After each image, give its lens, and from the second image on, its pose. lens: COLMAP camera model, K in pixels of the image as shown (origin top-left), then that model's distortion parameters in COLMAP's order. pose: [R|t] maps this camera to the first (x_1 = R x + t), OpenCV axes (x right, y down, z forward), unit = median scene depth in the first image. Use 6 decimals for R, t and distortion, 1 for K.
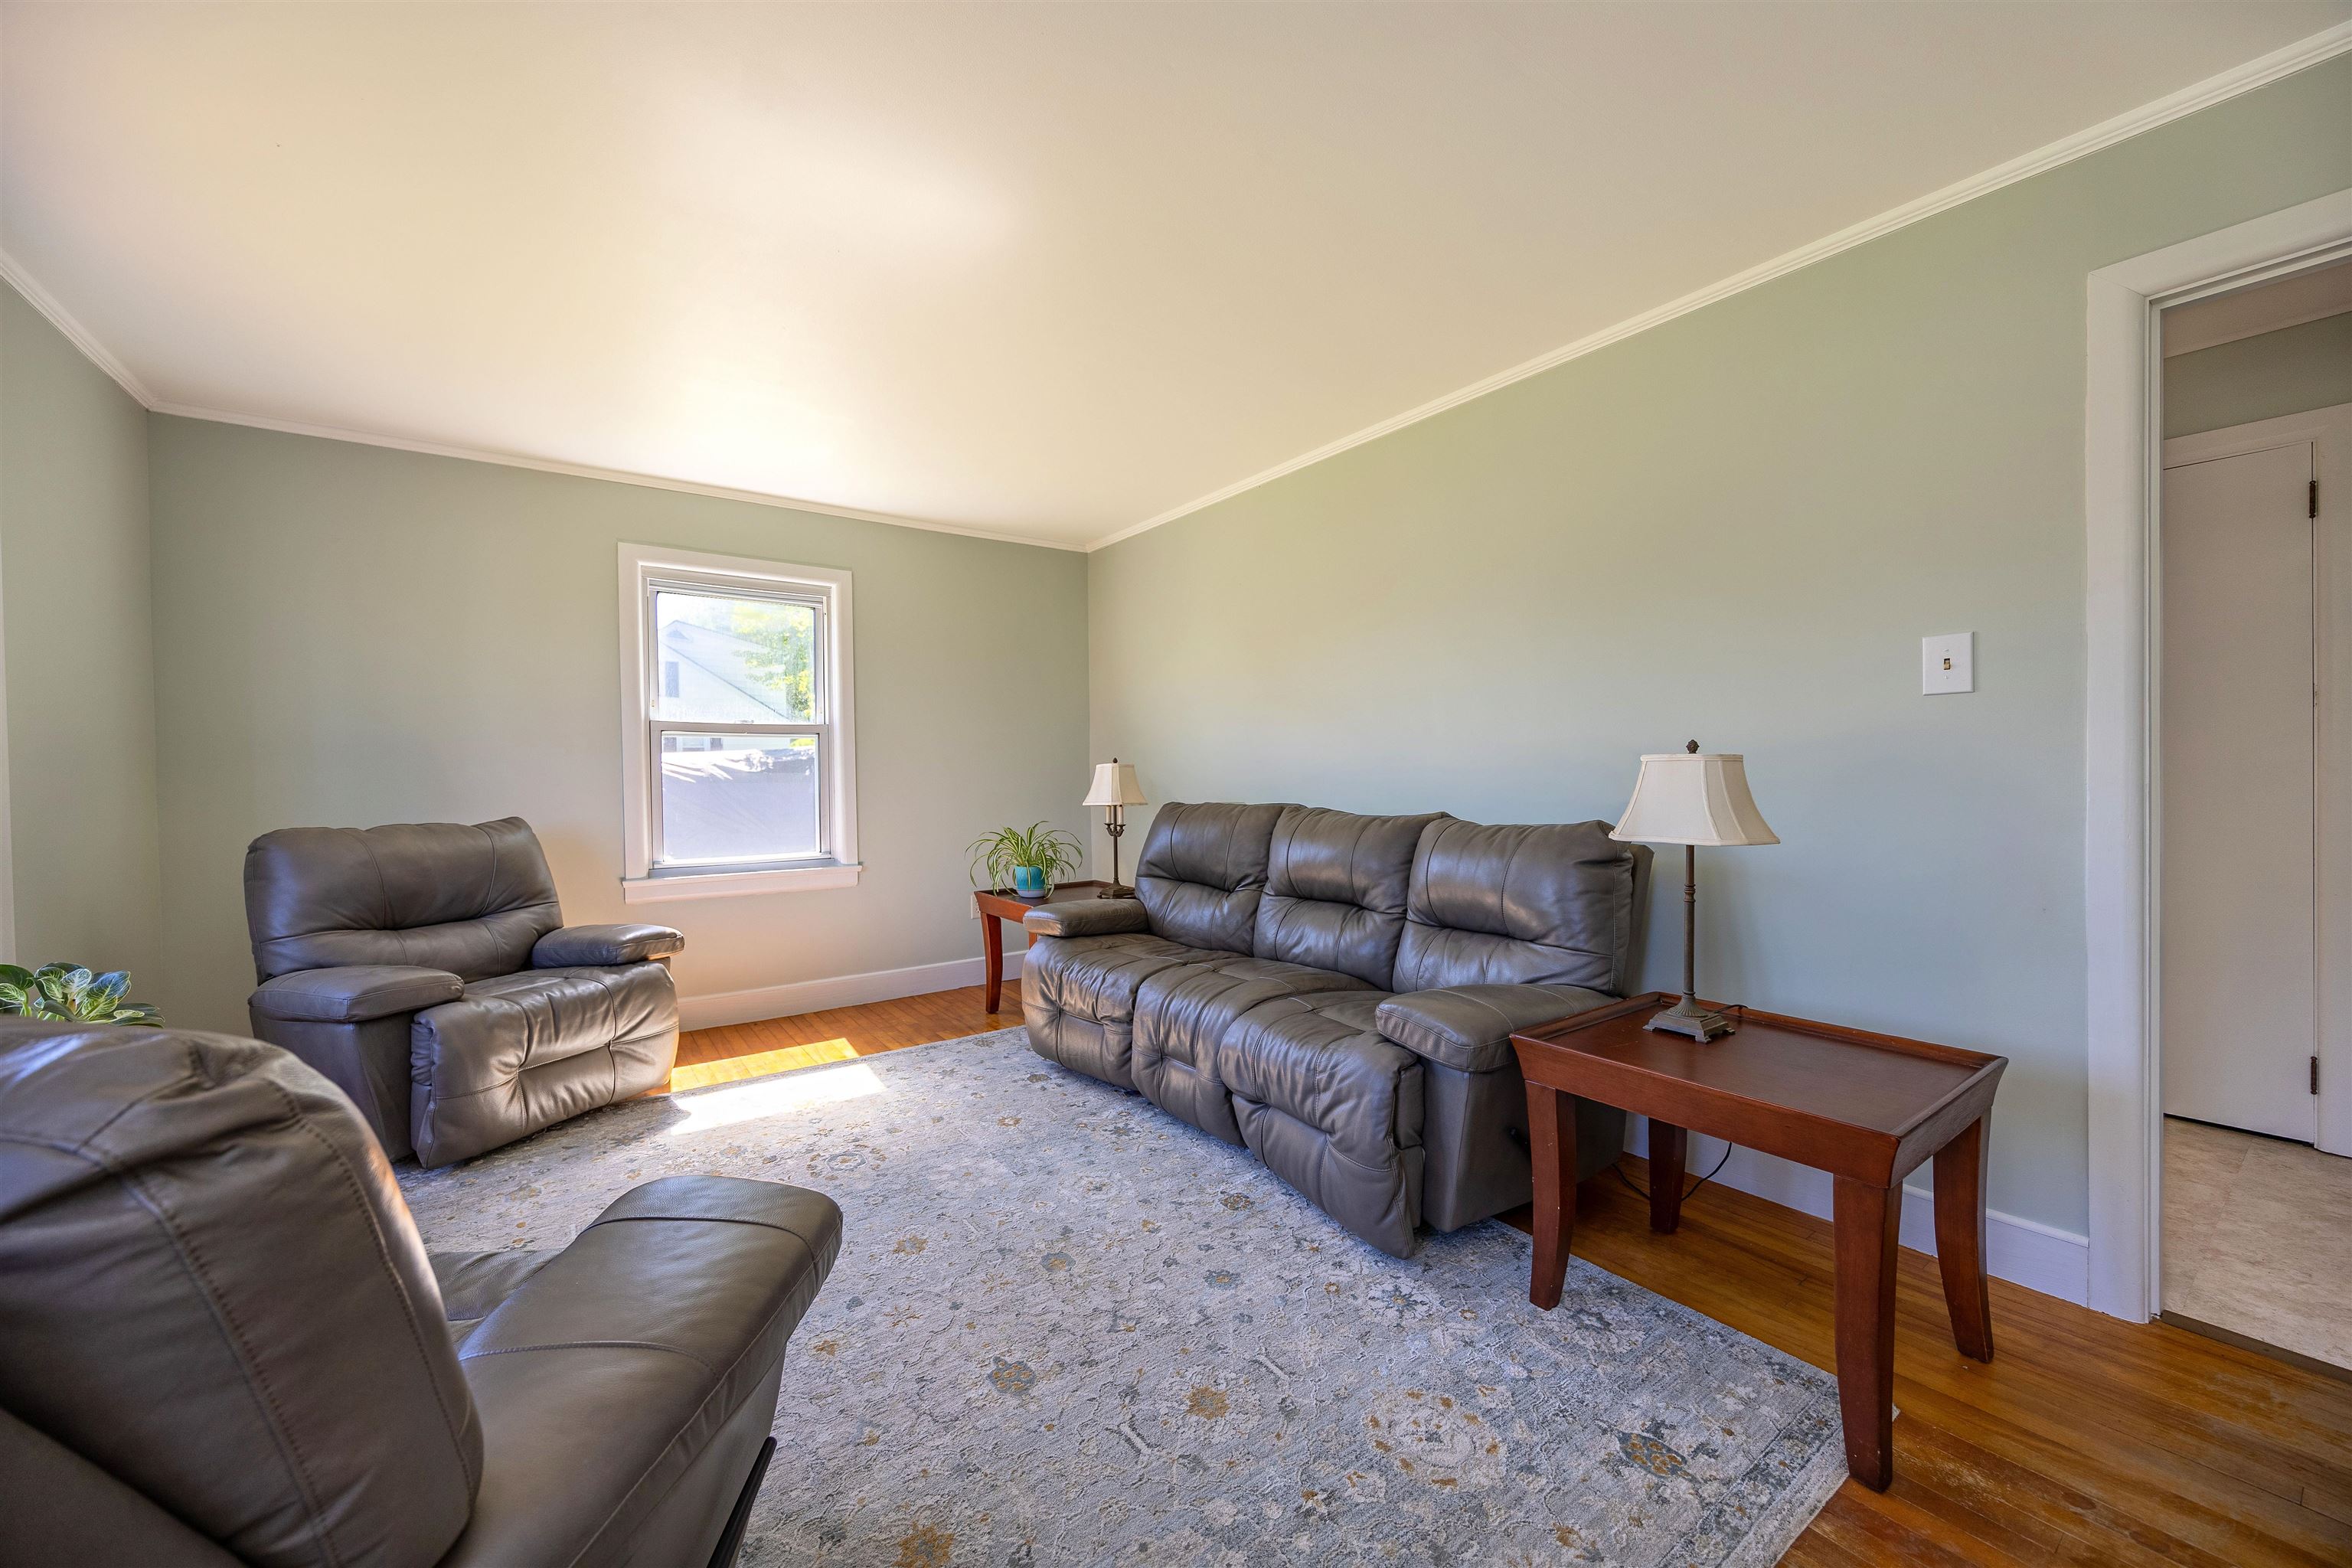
lens RADIAL K [[891.1, 0, 1183.9], [0, 891.1, 783.4], [0, 0, 1]] dist [-0.005480, -0.000015]
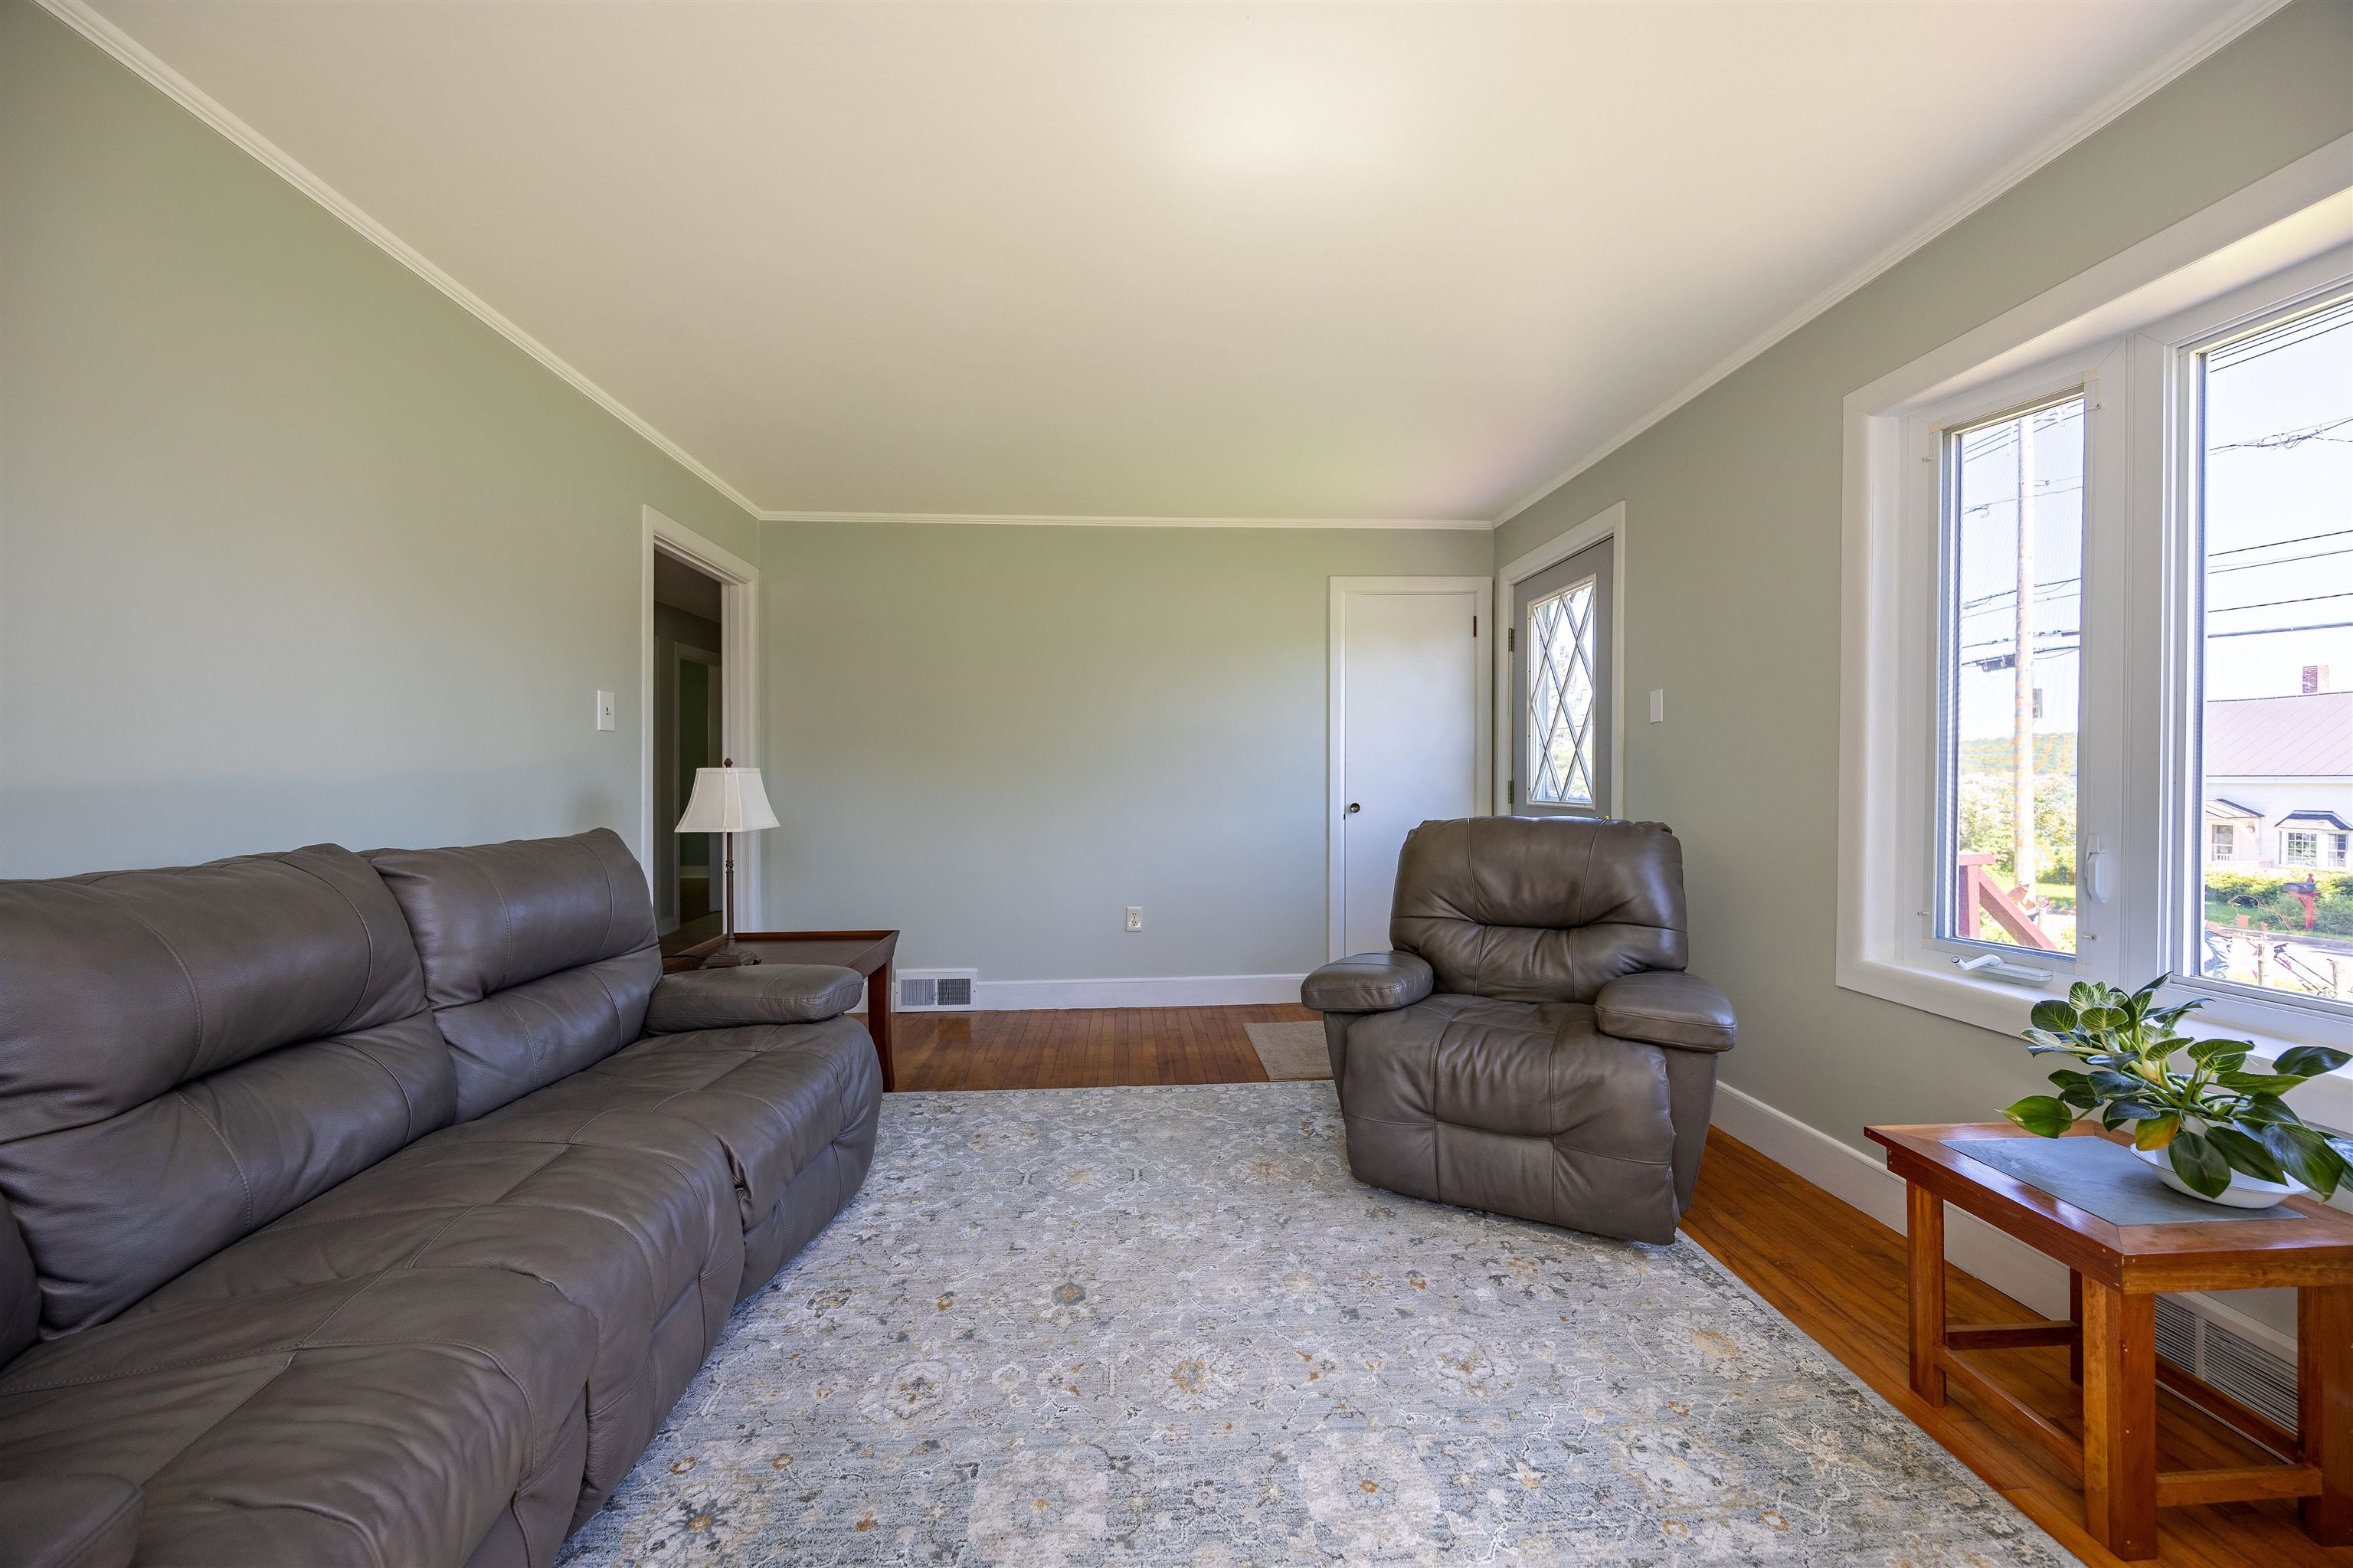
lens RADIAL K [[890.4, 0, 1180.6], [0, 890.4, 782.2], [0, 0, 1]] dist [-0.001727, -0.000196]
pose [[-0.845020, 0.010535, 0.534630, -0.498602], [0.018355, 0.999788, 0.009309, -0.006092], [-0.534419, 0.017679, -0.845035, 1.146689]]
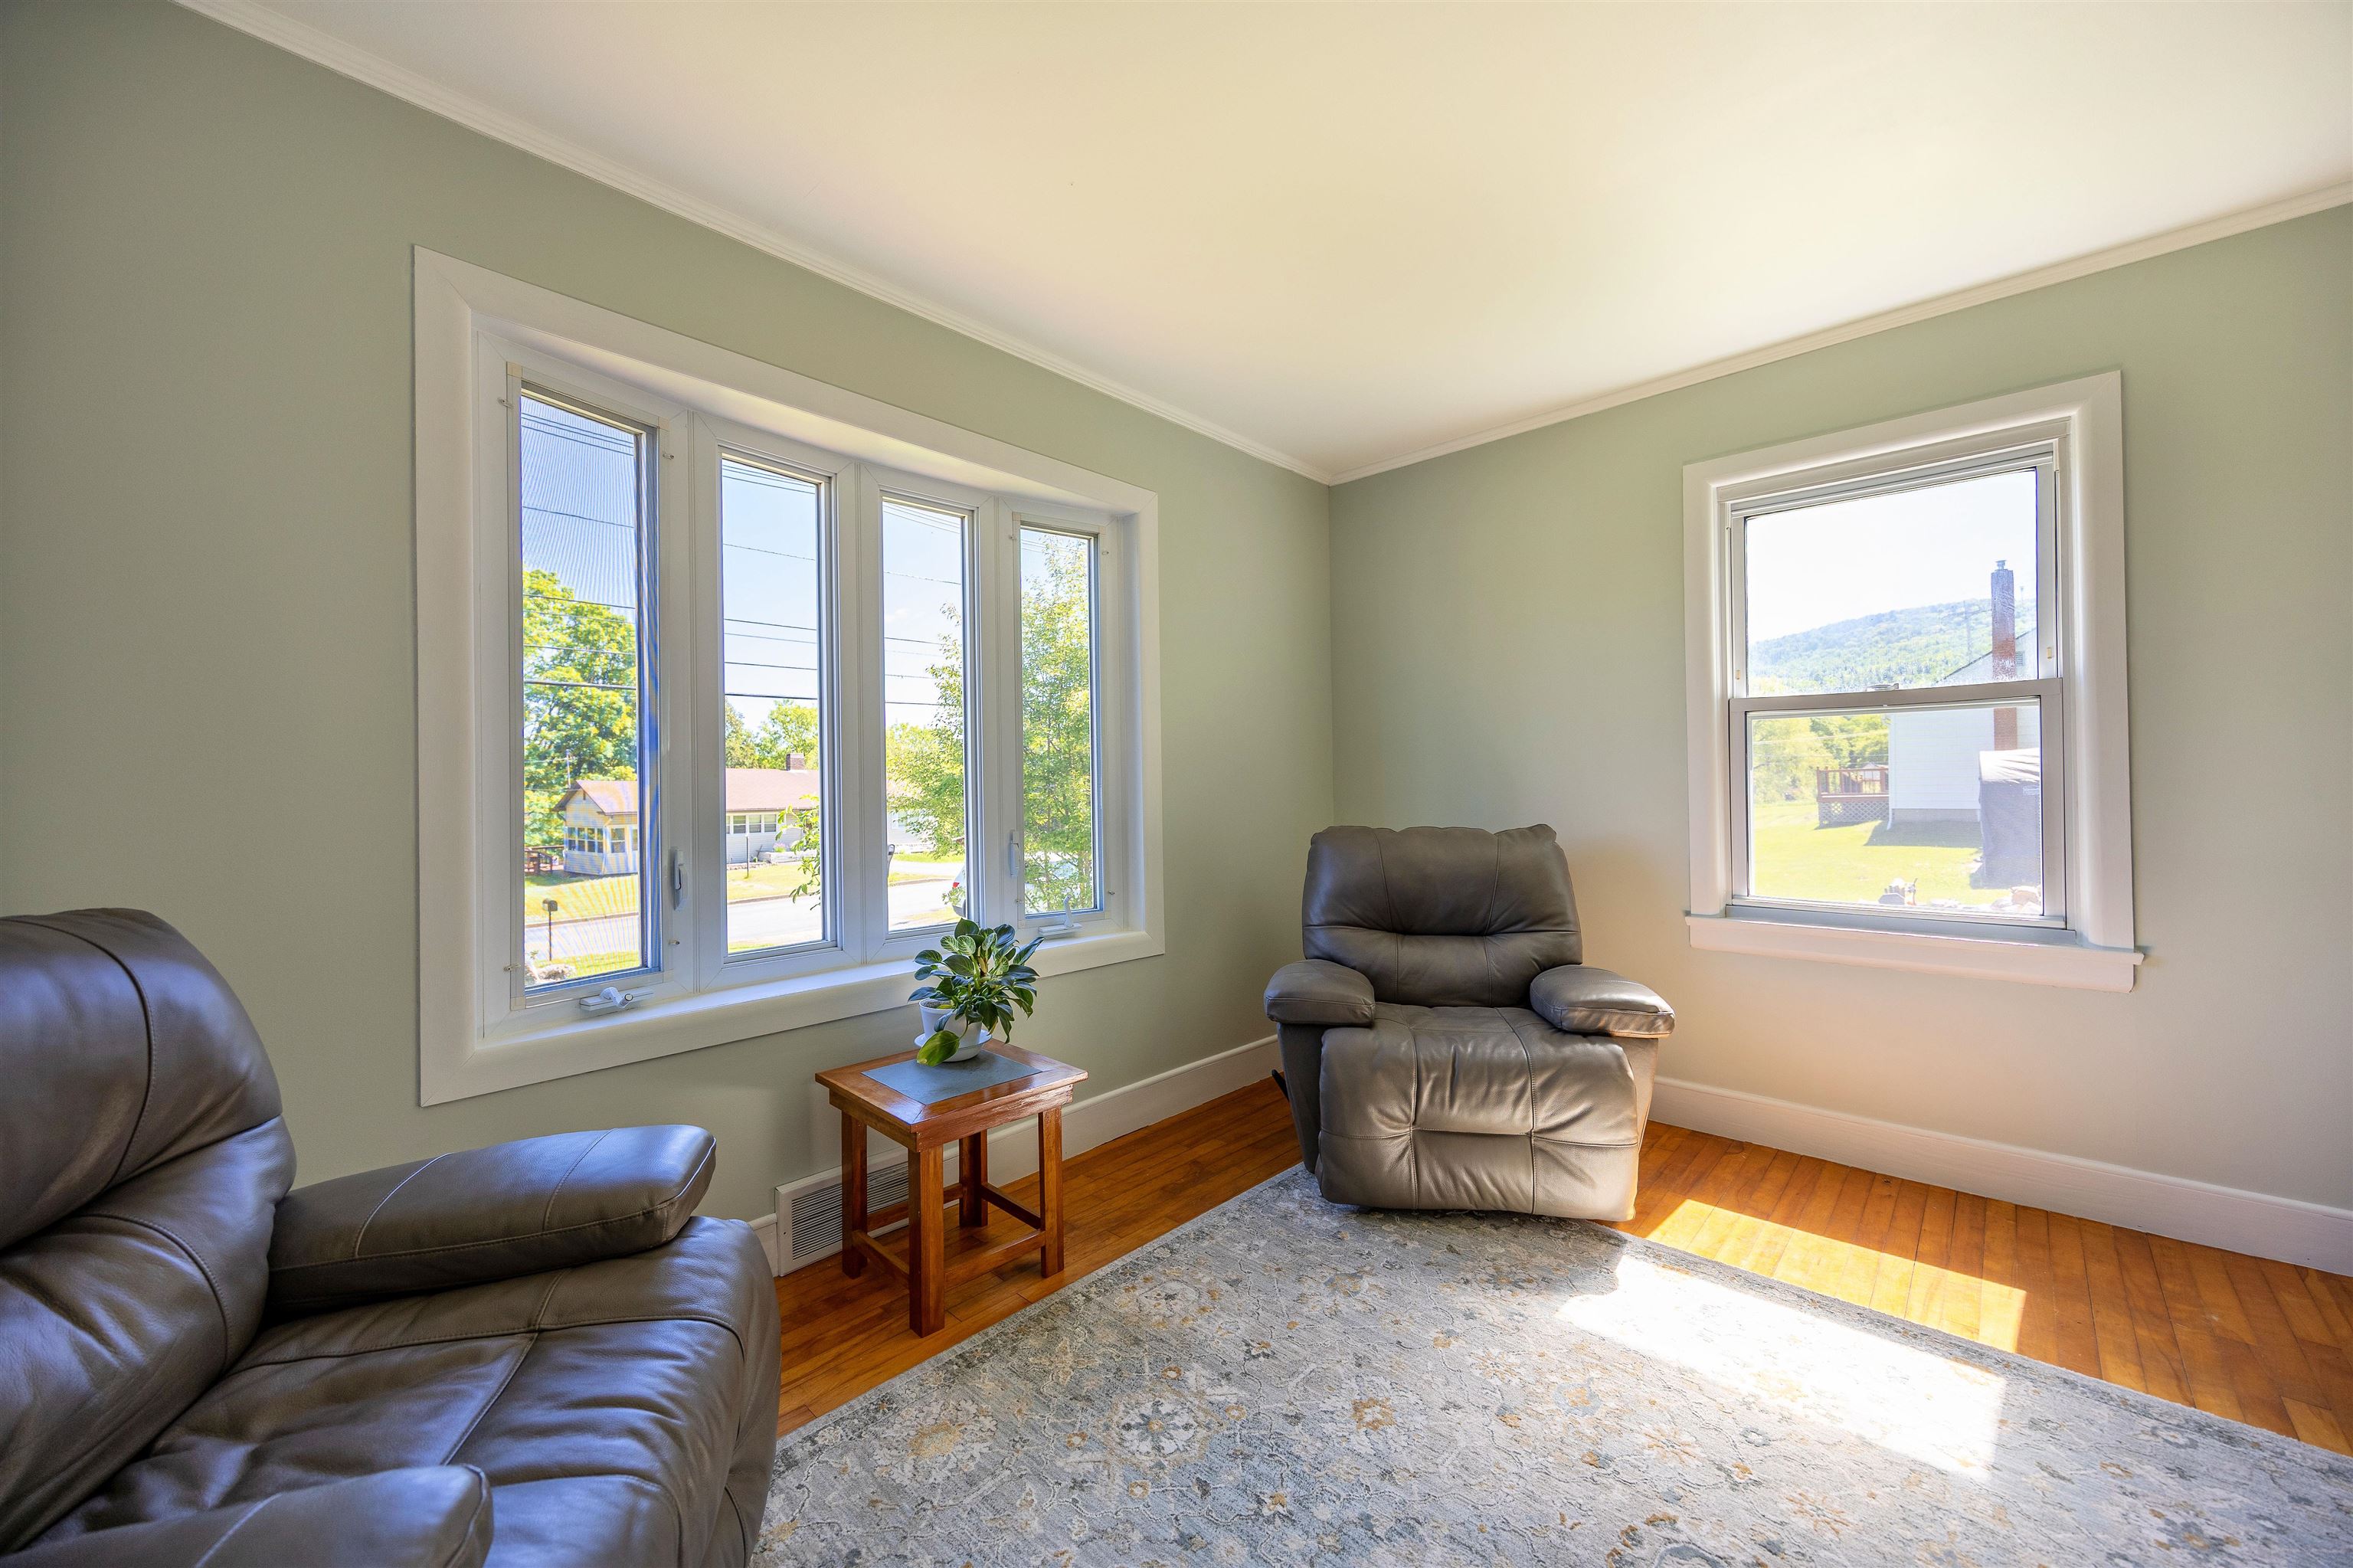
lens RADIAL K [[890.4, 0, 1180.6], [0, 890.4, 782.2], [0, 0, 1]] dist [-0.001727, -0.000196]
pose [[0.192297, 0.004962, -0.981324, 0.028911], [-0.002619, 0.999986, 0.004544, -0.006513], [0.981333, 0.001696, 0.192307, 0.535177]]
